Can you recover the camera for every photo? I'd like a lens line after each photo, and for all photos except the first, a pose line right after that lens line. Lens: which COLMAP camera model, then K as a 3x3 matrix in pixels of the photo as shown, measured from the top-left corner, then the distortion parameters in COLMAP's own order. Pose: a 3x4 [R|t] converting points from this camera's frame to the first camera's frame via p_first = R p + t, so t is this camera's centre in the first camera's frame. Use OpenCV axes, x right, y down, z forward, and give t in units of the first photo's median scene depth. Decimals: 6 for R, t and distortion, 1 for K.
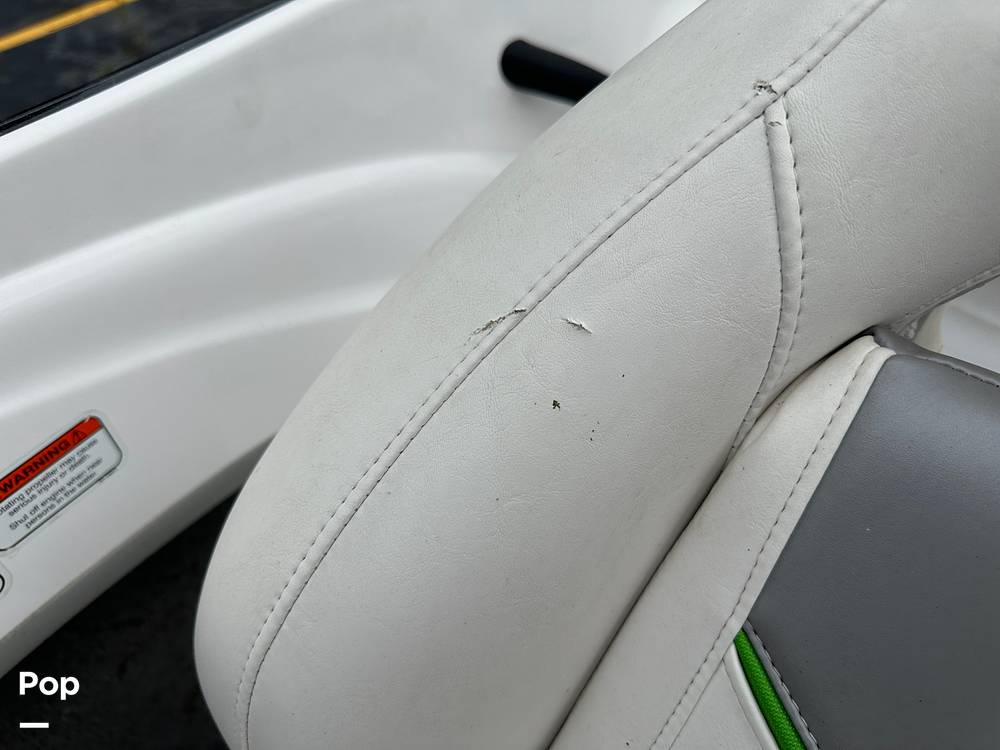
lens RADIAL K [[709.3, 0, 497.0], [0, 709.3, 376.8], [0, 0, 1]] dist [0.025135, -0.038772]
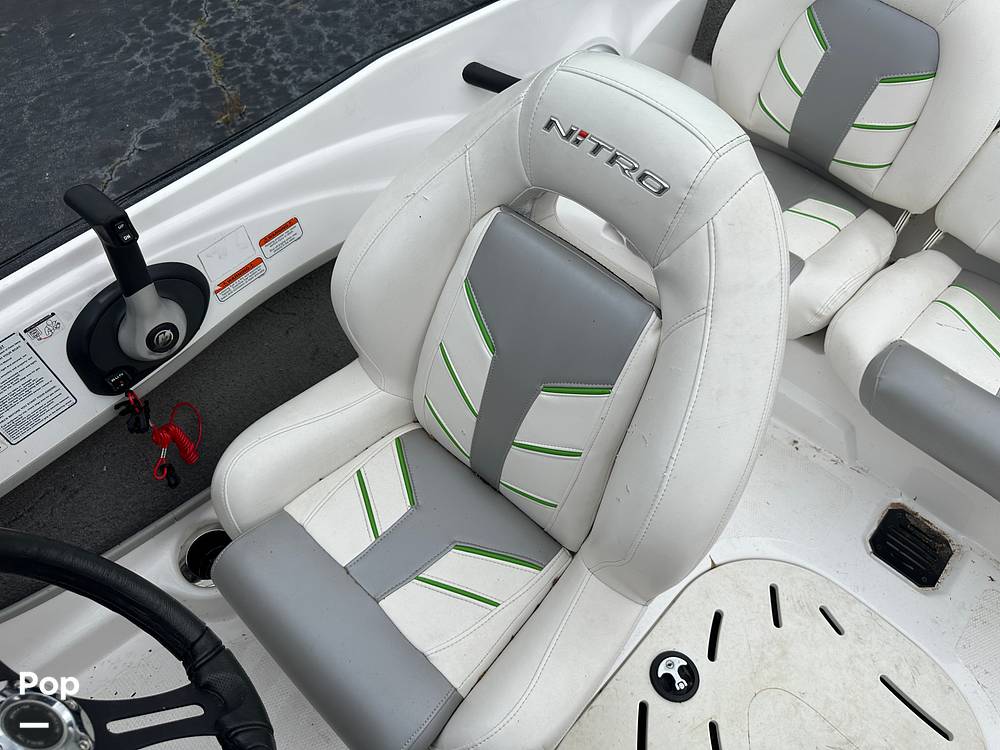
lens RADIAL K [[709.3, 0, 505.3], [0, 709.3, 373.8], [0, 0, 1]] dist [0.025135, -0.038772]
pose [[0.992369, 0.098921, -0.073606, 0.590641], [-0.084807, 0.980926, 0.174907, 0.104954], [0.089504, -0.167330, 0.981830, -1.975210]]
